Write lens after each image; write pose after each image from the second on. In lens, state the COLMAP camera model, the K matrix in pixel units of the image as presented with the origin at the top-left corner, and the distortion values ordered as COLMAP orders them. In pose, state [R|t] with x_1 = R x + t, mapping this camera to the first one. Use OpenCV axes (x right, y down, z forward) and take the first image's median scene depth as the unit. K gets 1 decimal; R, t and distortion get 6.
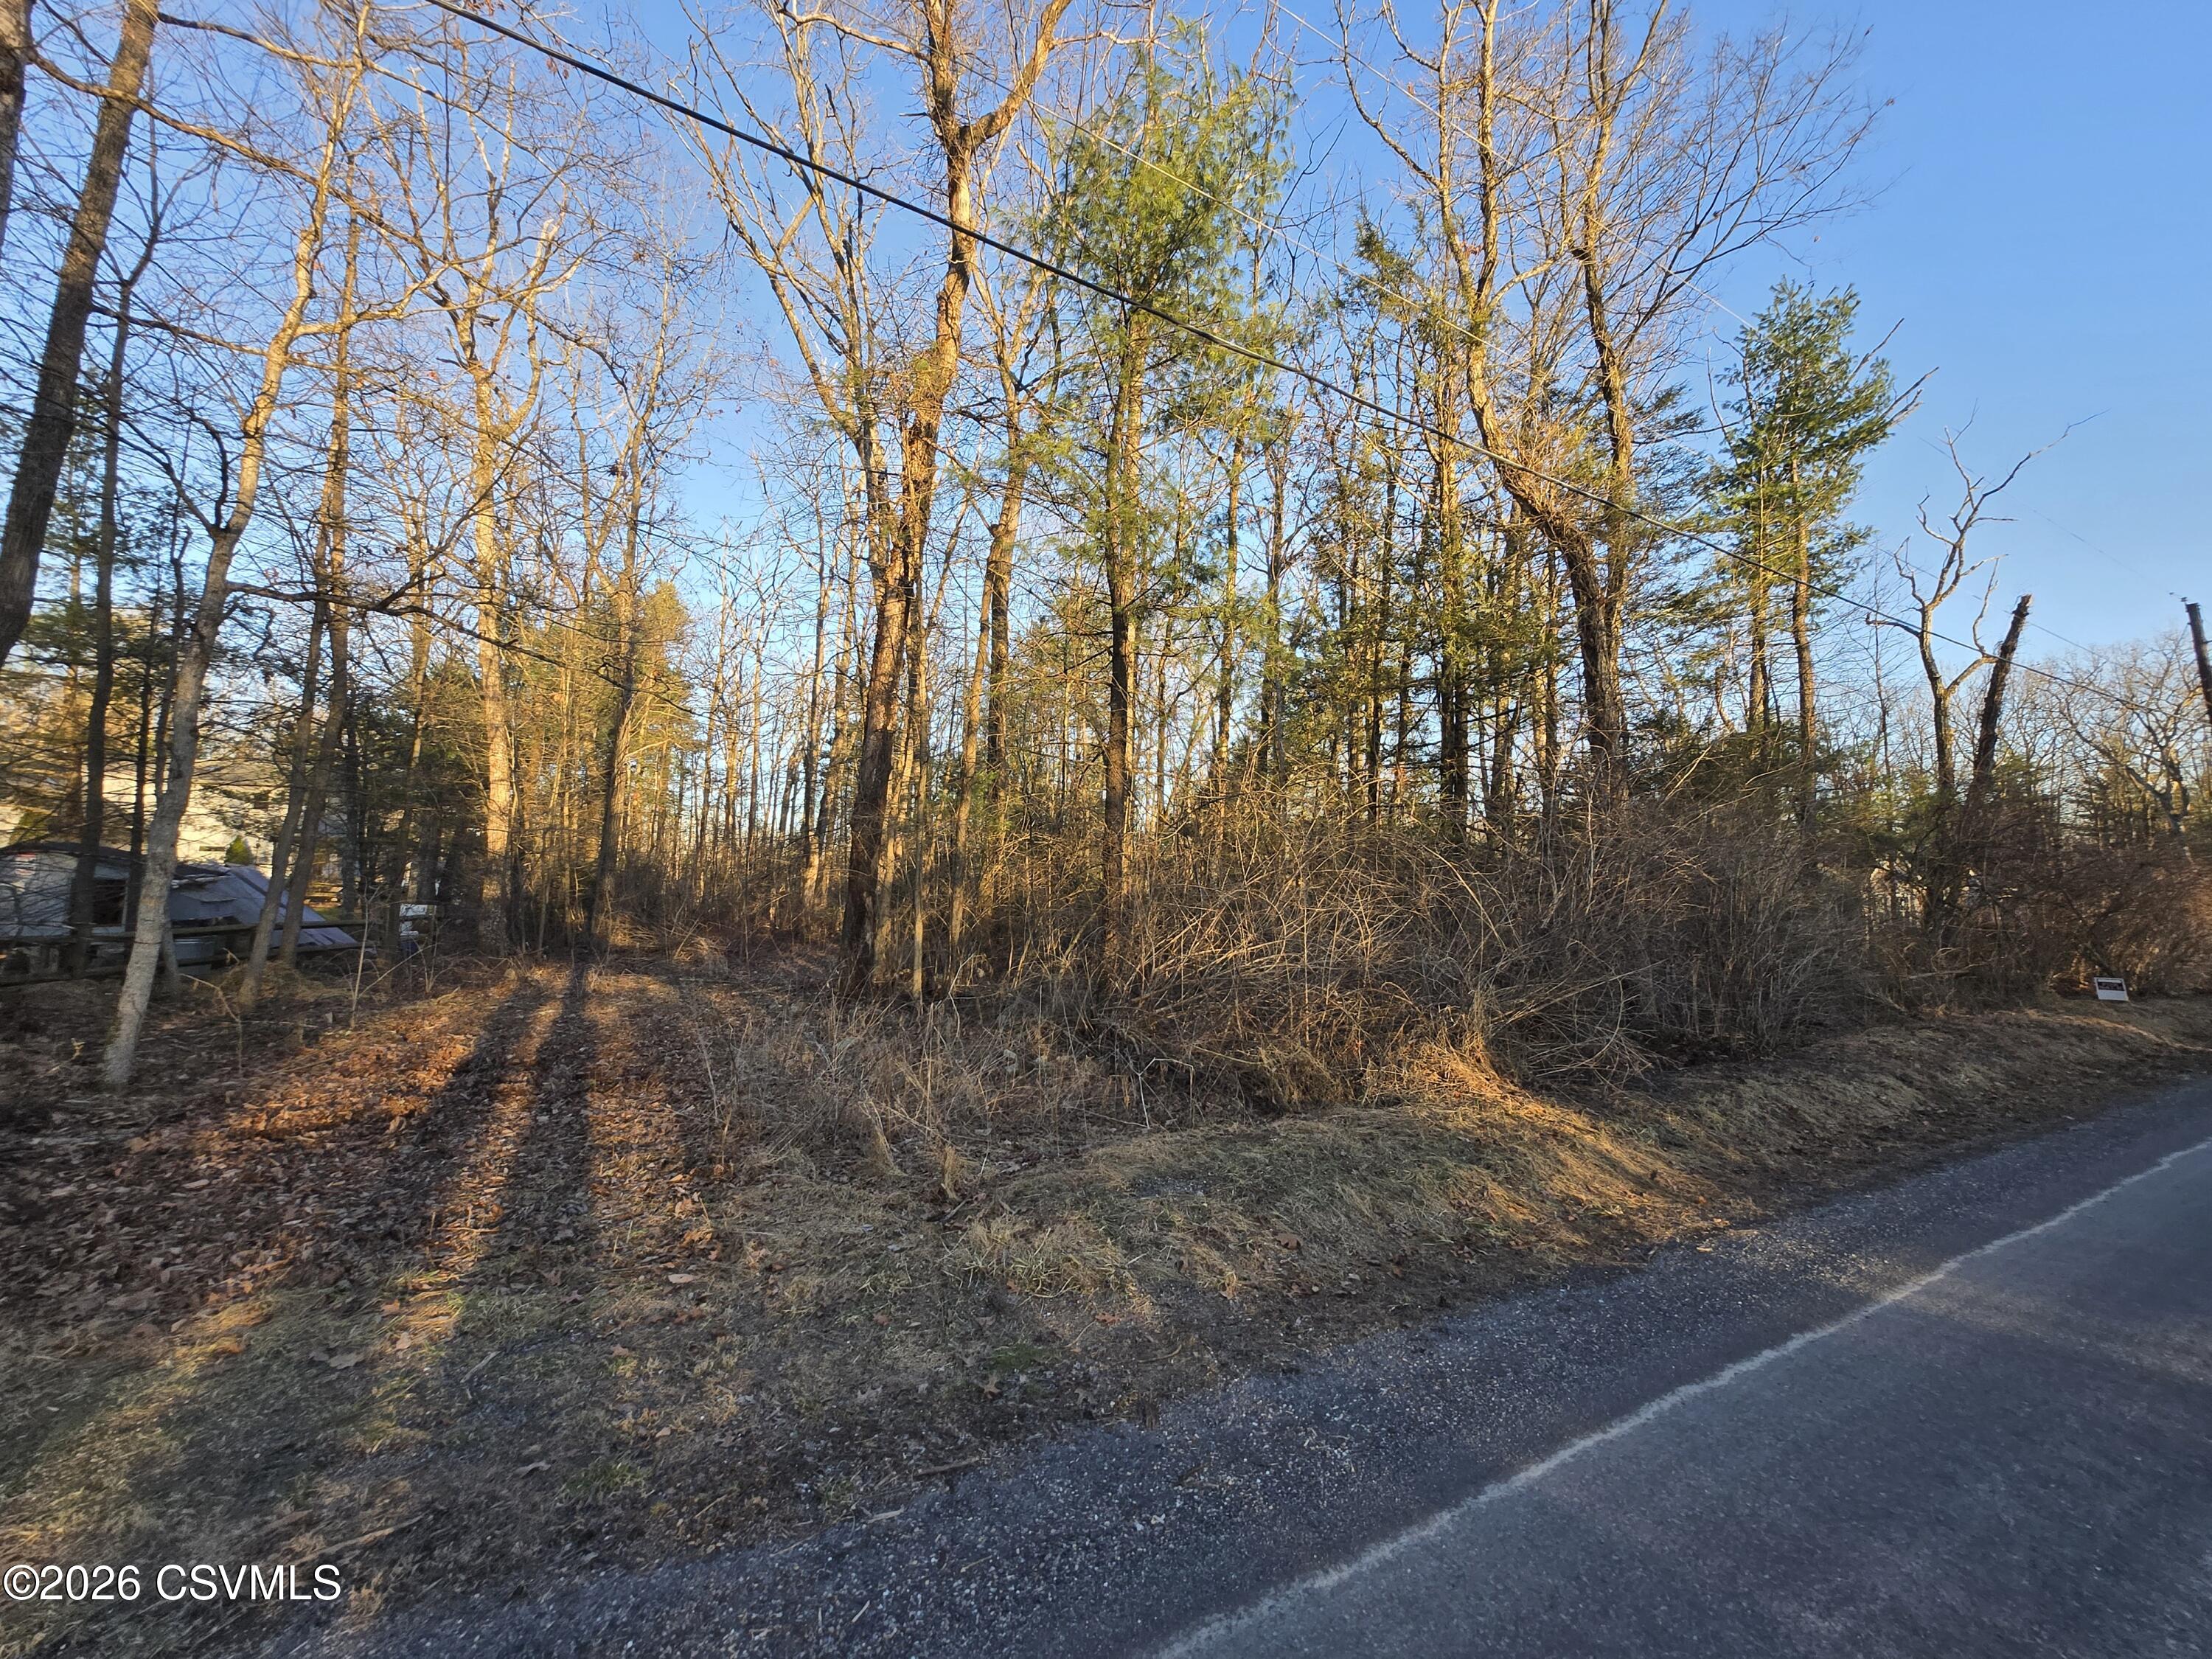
lens RADIAL K [[878.0, 0, 1106.0], [0, 878.0, 829.5], [0, 0, 1]] dist [-0.000416, -0.000018]
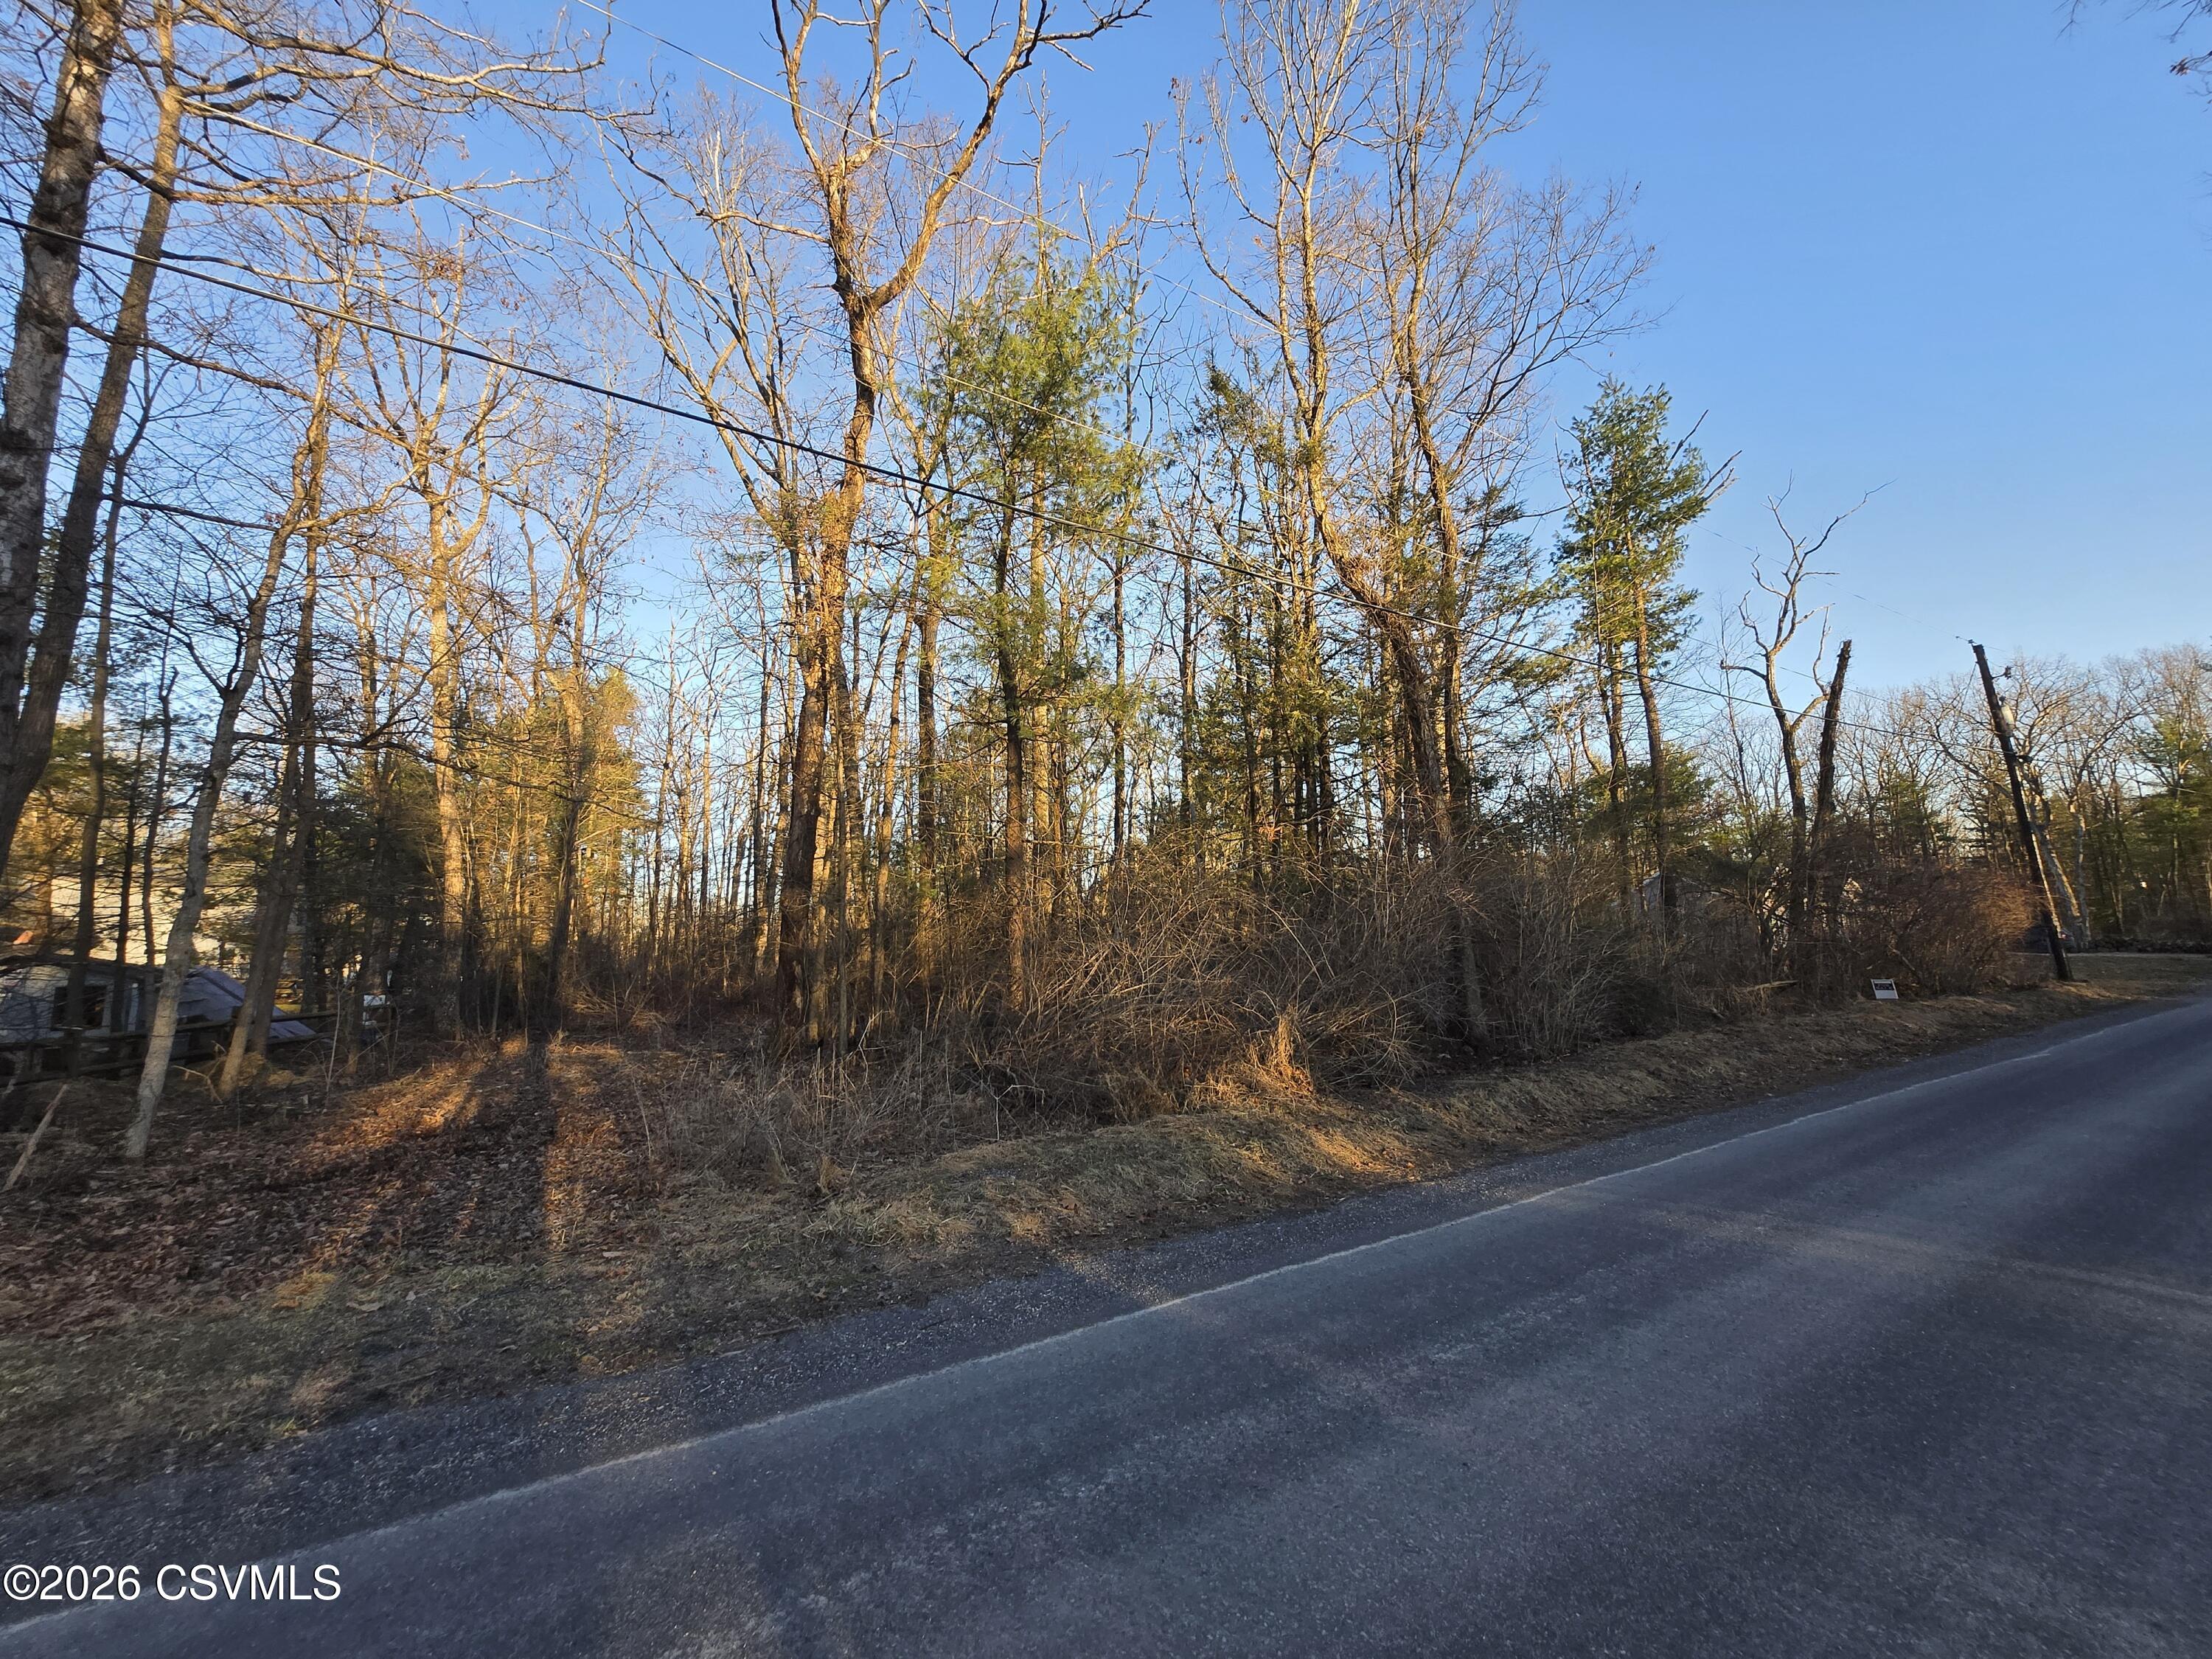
lens RADIAL K [[884.7, 0, 1106.0], [0, 884.7, 829.5], [0, 0, 1]] dist [0.001470, 0.000077]
pose [[0.998261, -0.046621, 0.036072, 0.084482], [0.048699, 0.997066, -0.059061, -0.009274], [-0.033212, 0.060715, 0.997602, -0.140598]]
